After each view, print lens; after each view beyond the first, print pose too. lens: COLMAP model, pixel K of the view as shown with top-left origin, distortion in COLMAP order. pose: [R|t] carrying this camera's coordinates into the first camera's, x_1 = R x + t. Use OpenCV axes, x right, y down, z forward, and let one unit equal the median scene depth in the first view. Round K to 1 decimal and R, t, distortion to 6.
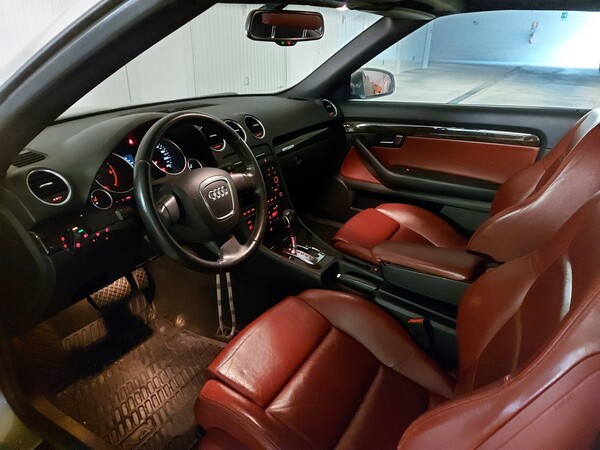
lens RADIAL K [[433.1, 0, 299.9], [0, 433.1, 226.7], [0, 0, 1]] dist [0.047973, -0.059152]
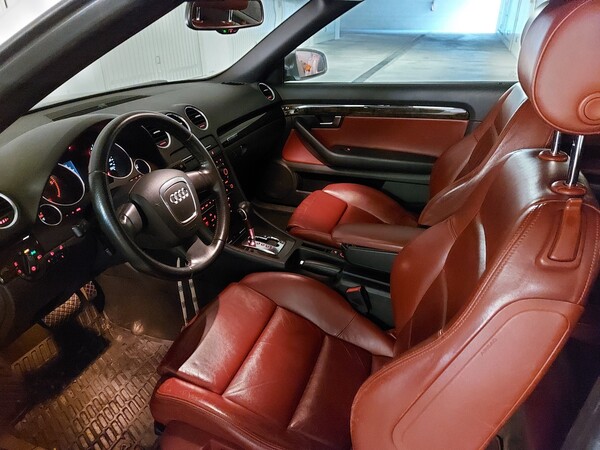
lens RADIAL K [[433.1, 0, 302.3], [0, 433.1, 230.0], [0, 0, 1]] dist [0.047973, -0.059152]
pose [[0.980926, -0.105908, 0.162999, -0.054446], [0.096027, 0.993096, 0.067373, -0.025844], [-0.169009, -0.050436, 0.984323, 0.004161]]
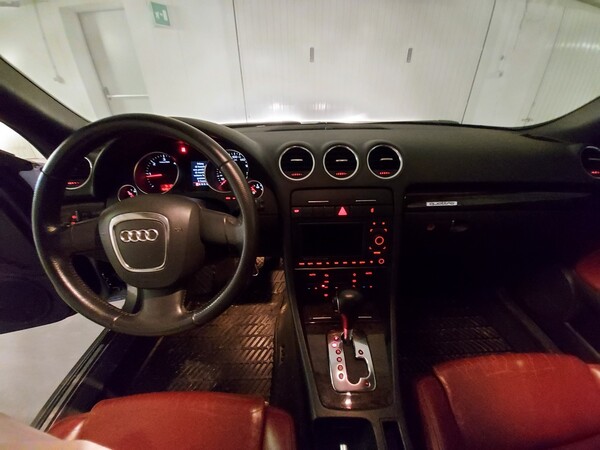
lens RADIAL K [[234.4, 0, 304.3], [0, 234.4, 225.2], [0, 0, 1]] dist [-0.015061, -0.003927]
pose [[0.521203, 0.400706, -0.753513, 0.146394], [-0.325889, 0.909461, 0.258220, -0.176060], [0.788761, 0.110976, 0.604600, 0.622470]]
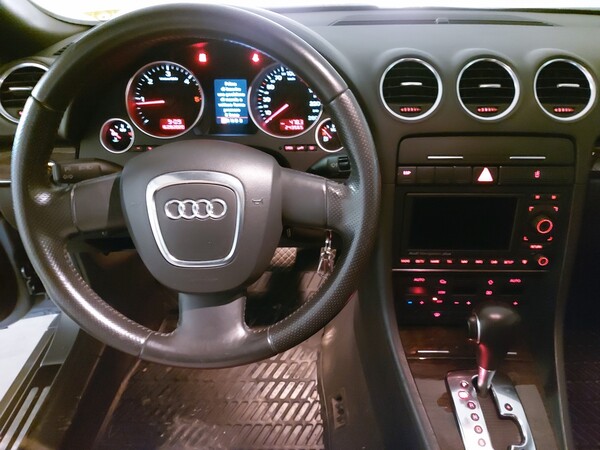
lens RADIAL K [[433.1, 0, 301.7], [0, 433.1, 226.9], [0, 0, 1]] dist [0.047973, -0.059152]
pose [[0.499243, 0.476772, -0.723495, 0.122303], [-0.346429, 0.875189, 0.337685, -0.156798], [0.794193, 0.082053, 0.602100, 0.522892]]
